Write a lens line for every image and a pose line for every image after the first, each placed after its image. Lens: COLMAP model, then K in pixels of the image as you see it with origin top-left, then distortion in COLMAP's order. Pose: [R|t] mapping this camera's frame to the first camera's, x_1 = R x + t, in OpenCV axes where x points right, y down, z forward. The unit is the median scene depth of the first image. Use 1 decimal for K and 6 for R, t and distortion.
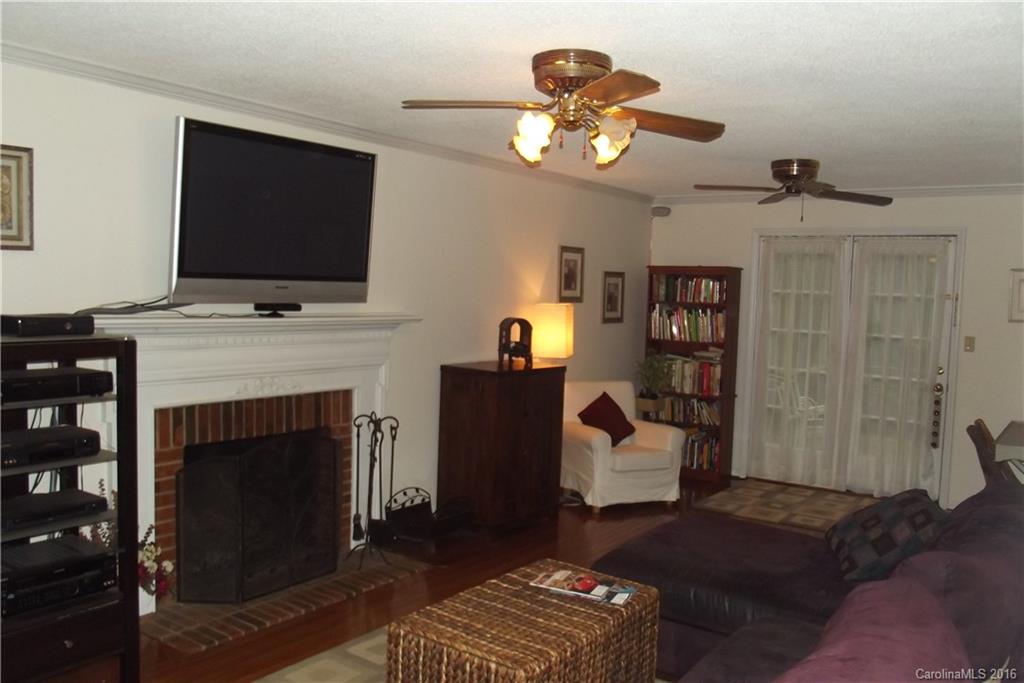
lens RADIAL K [[847.0, 0, 512.0], [0, 847.0, 341.5], [0, 0, 1]] dist [-0.087532, 0.067884]
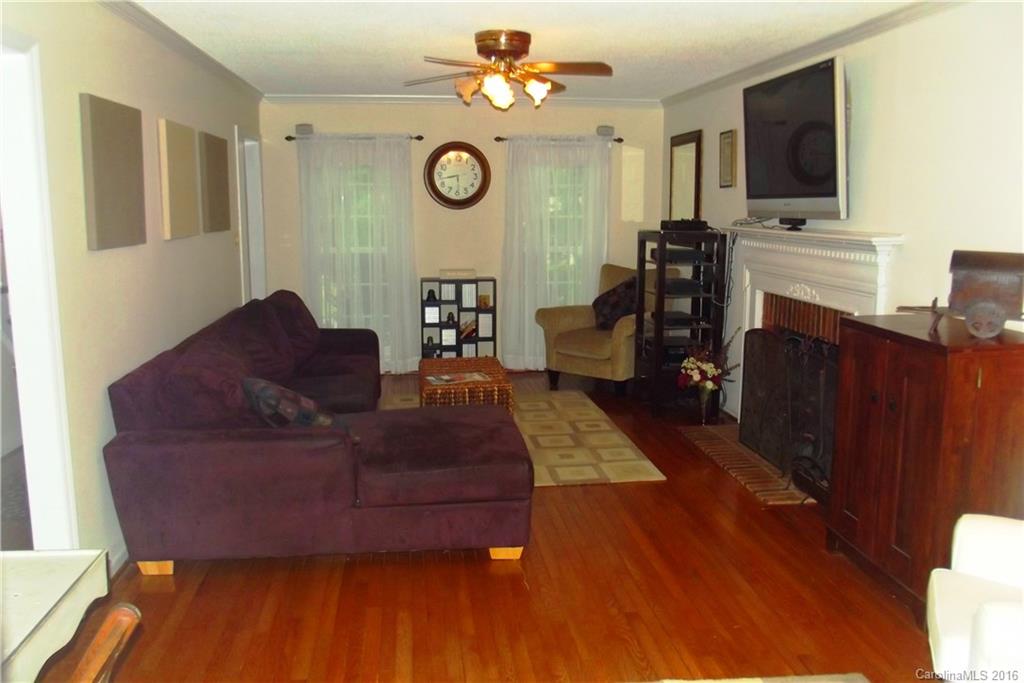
lens RADIAL K [[847.0, 0, 512.0], [0, 847.0, 341.5], [0, 0, 1]] dist [-0.087532, 0.067884]
pose [[-0.733166, 0.077659, -0.675601, 0.812348], [-0.064637, 0.981003, 0.182909, -0.066356], [0.676971, 0.177772, -0.714218, 1.616149]]
